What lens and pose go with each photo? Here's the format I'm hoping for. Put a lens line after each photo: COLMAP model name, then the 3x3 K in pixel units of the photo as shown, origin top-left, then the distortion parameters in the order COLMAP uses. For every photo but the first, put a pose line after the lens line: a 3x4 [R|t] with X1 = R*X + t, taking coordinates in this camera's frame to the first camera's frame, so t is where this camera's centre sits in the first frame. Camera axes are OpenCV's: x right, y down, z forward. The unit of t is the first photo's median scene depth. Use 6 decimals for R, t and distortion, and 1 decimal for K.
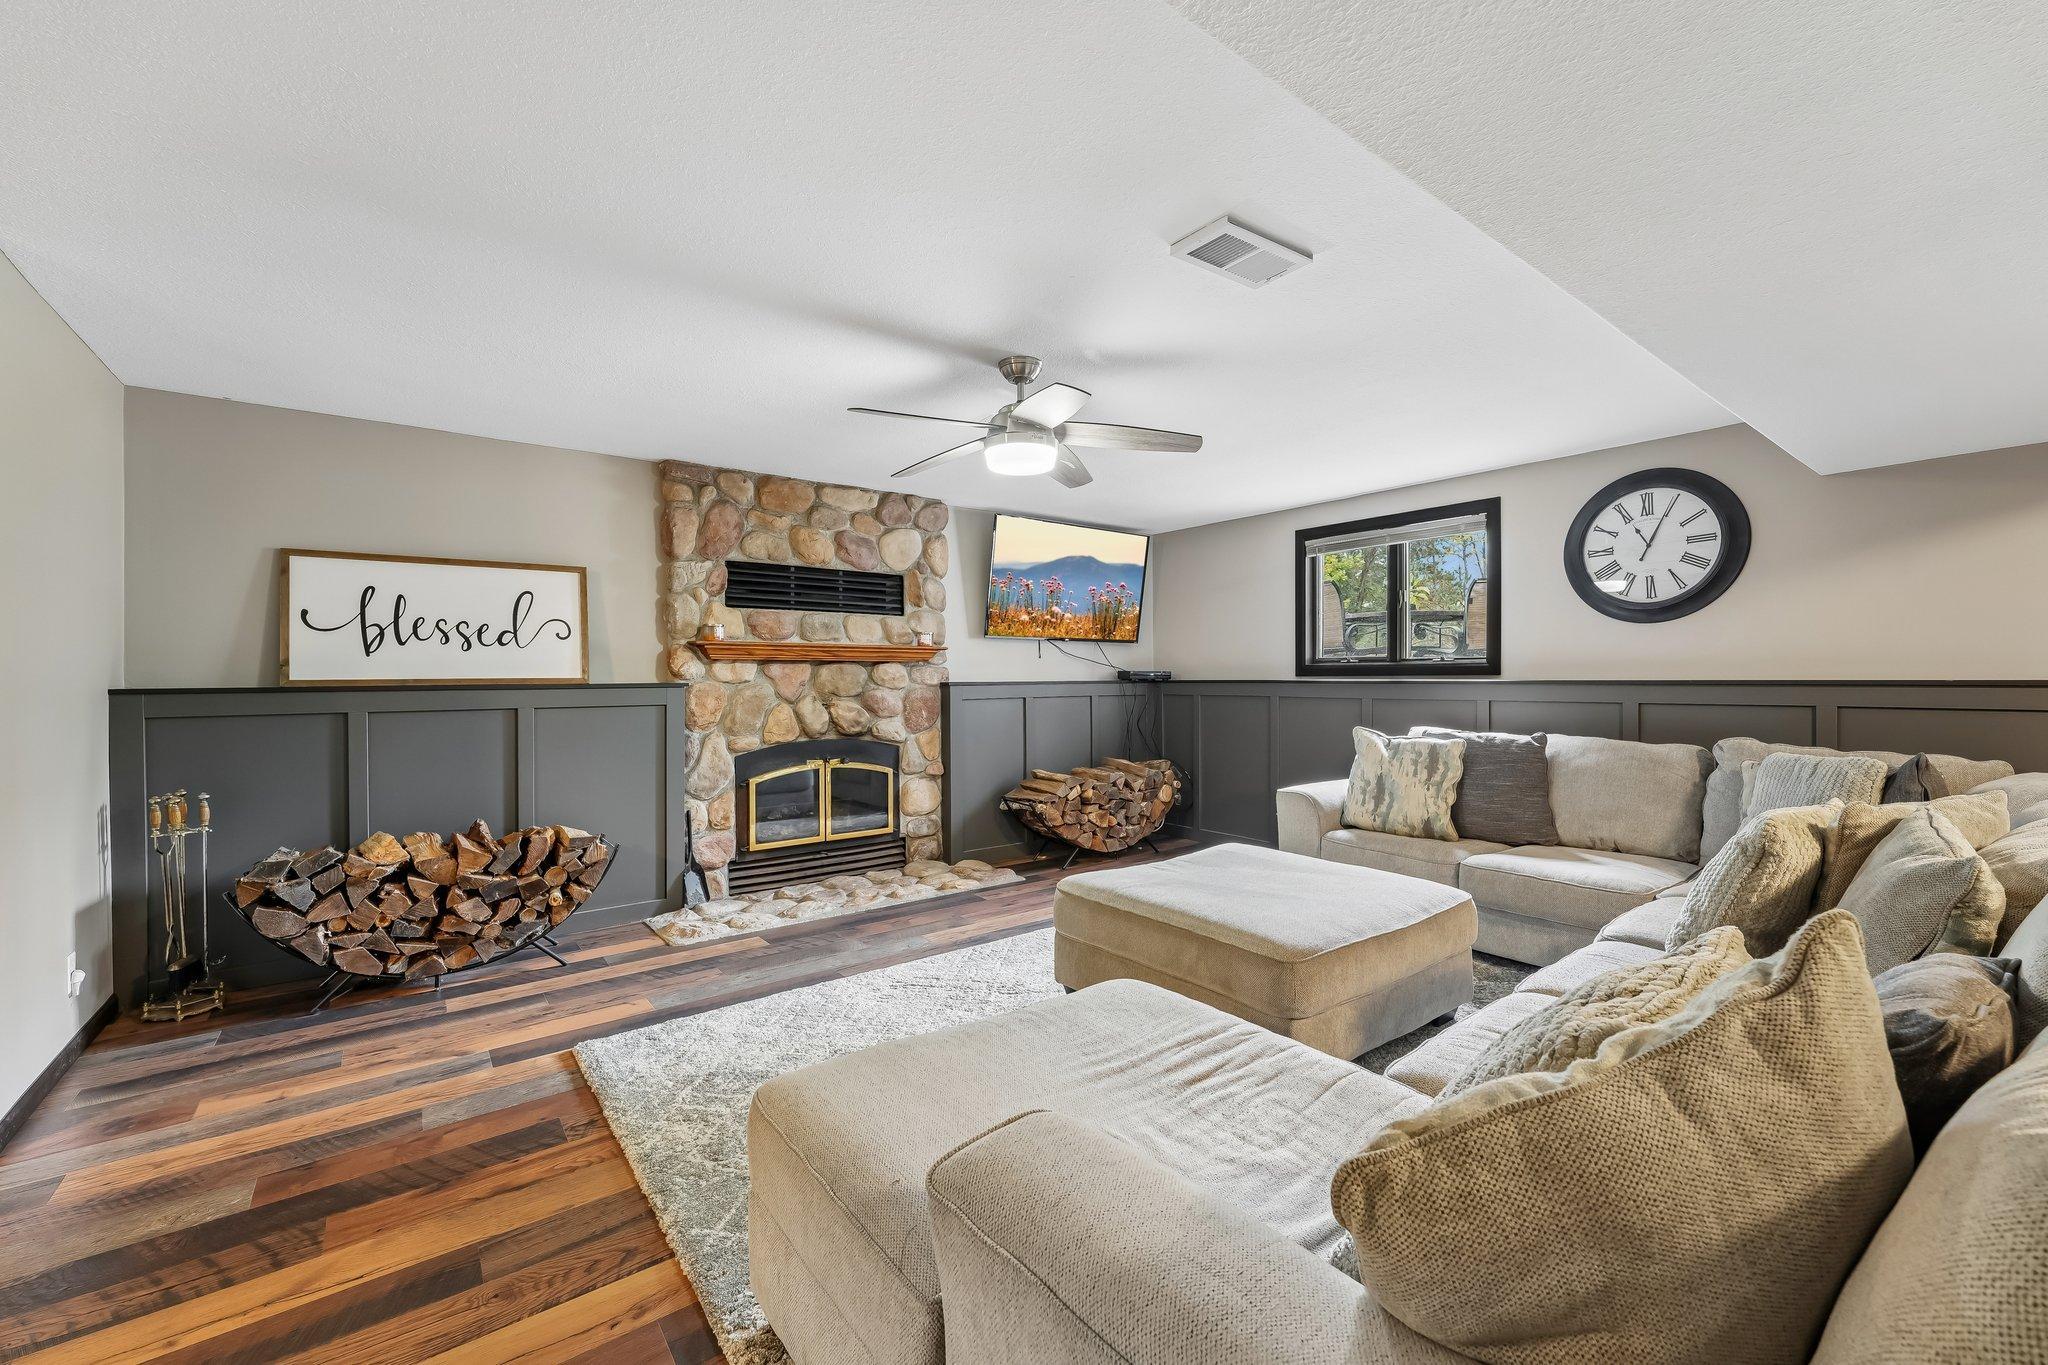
lens RADIAL K [[825.6, 0, 1026.0], [0, 825.6, 671.6], [0, 0, 1]] dist [-0.000140, 0.000032]
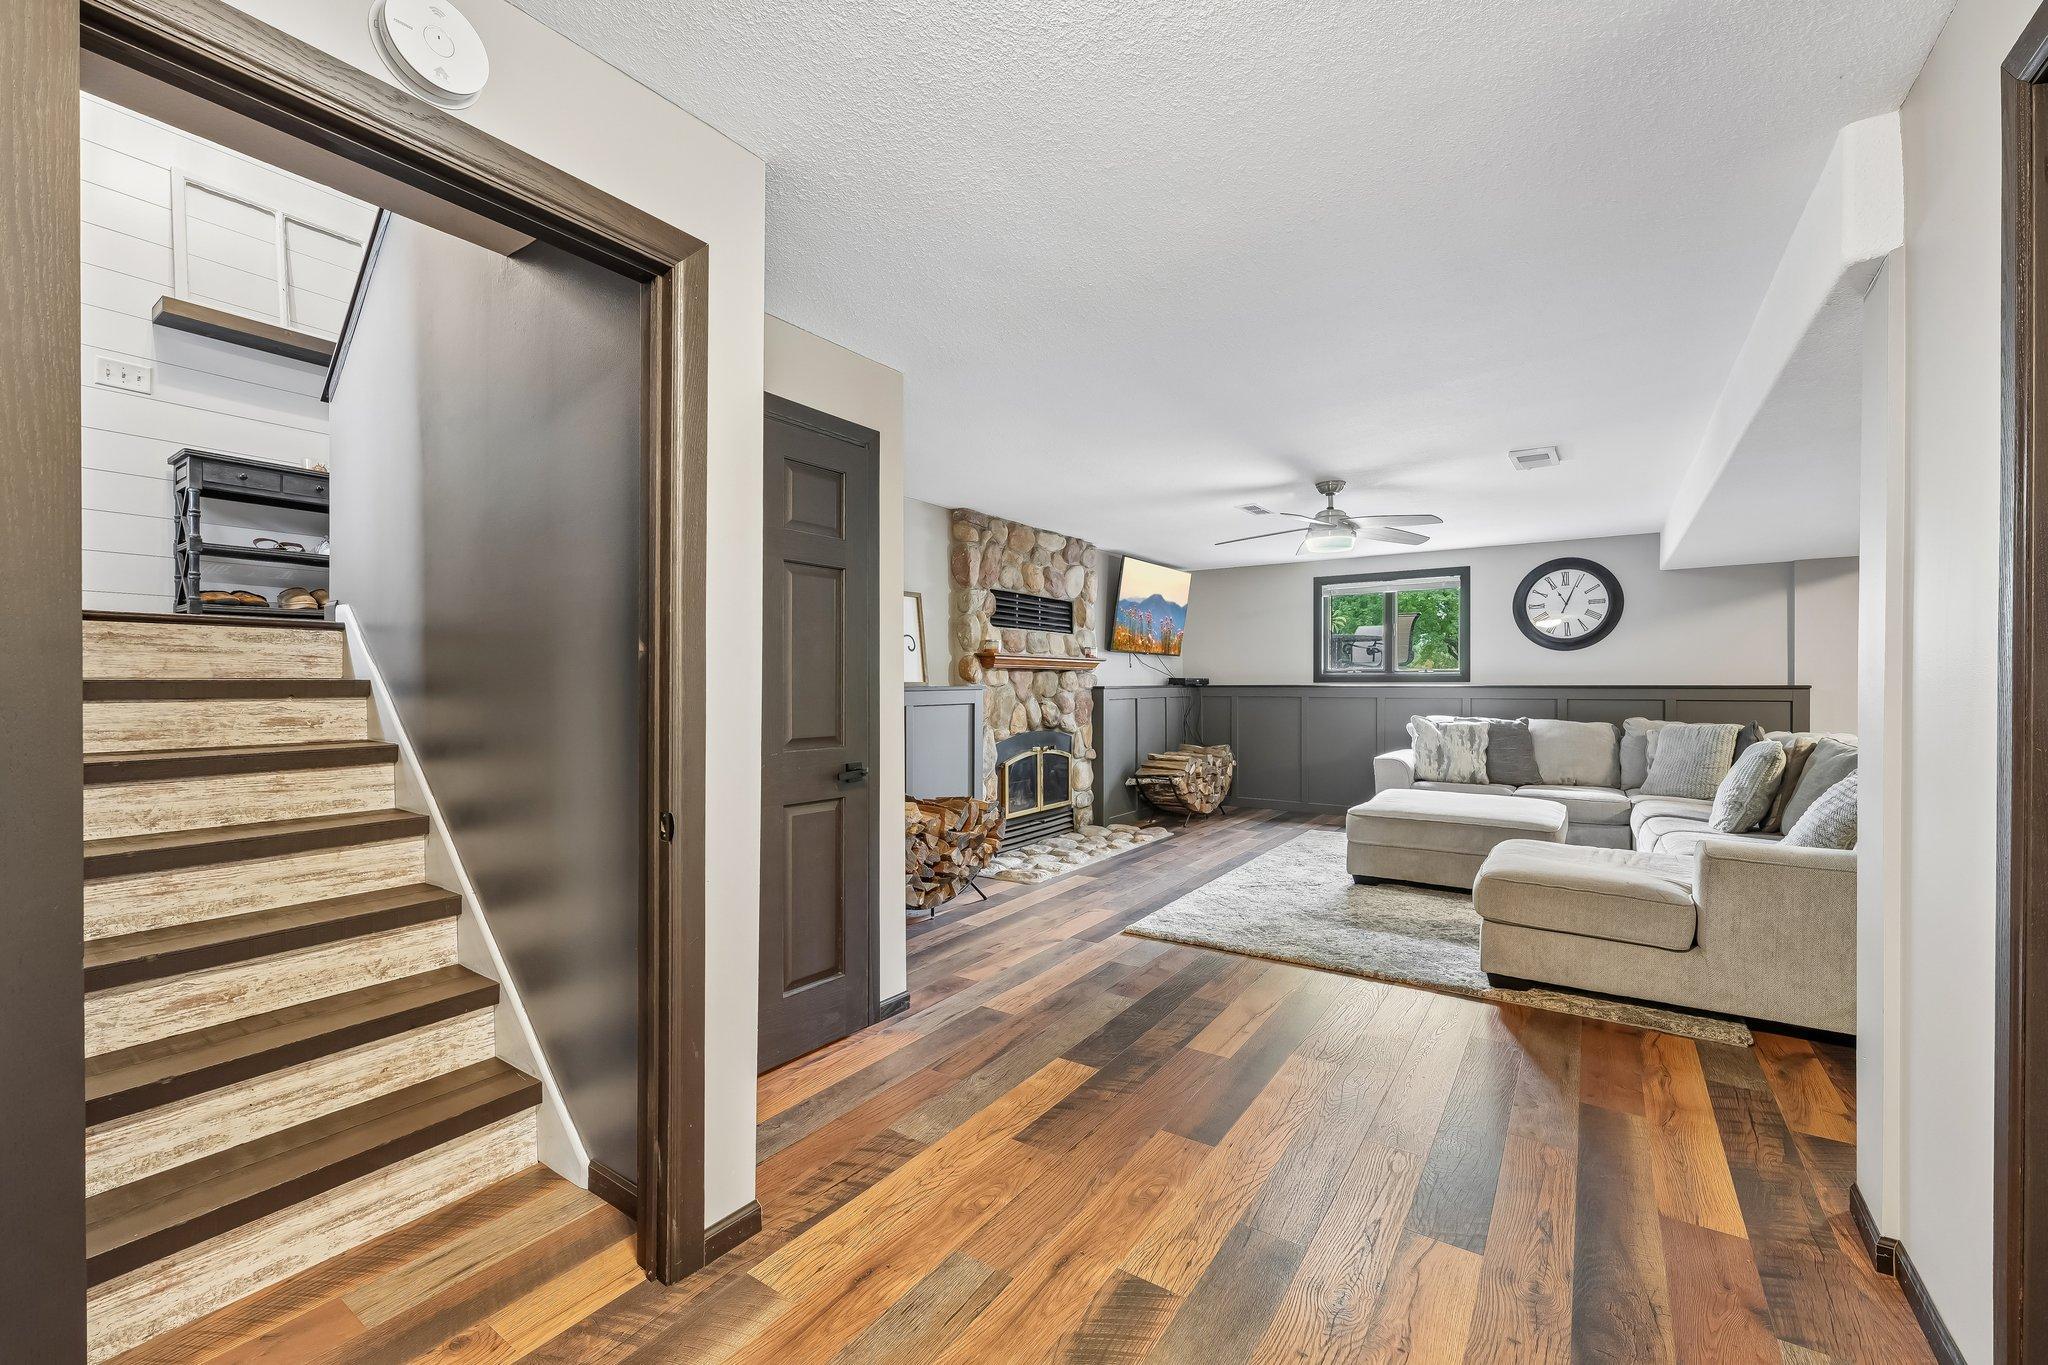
lens RADIAL K [[828.6, 0, 1024.0], [0, 828.6, 682.5], [0, 0, 1]] dist [0.000095, -0.000043]
pose [[0.950904, 0.003034, 0.309472, -0.697820], [-0.004893, 0.999974, 0.005231, 0.001146], [-0.309448, -0.006488, 0.950894, -0.213692]]
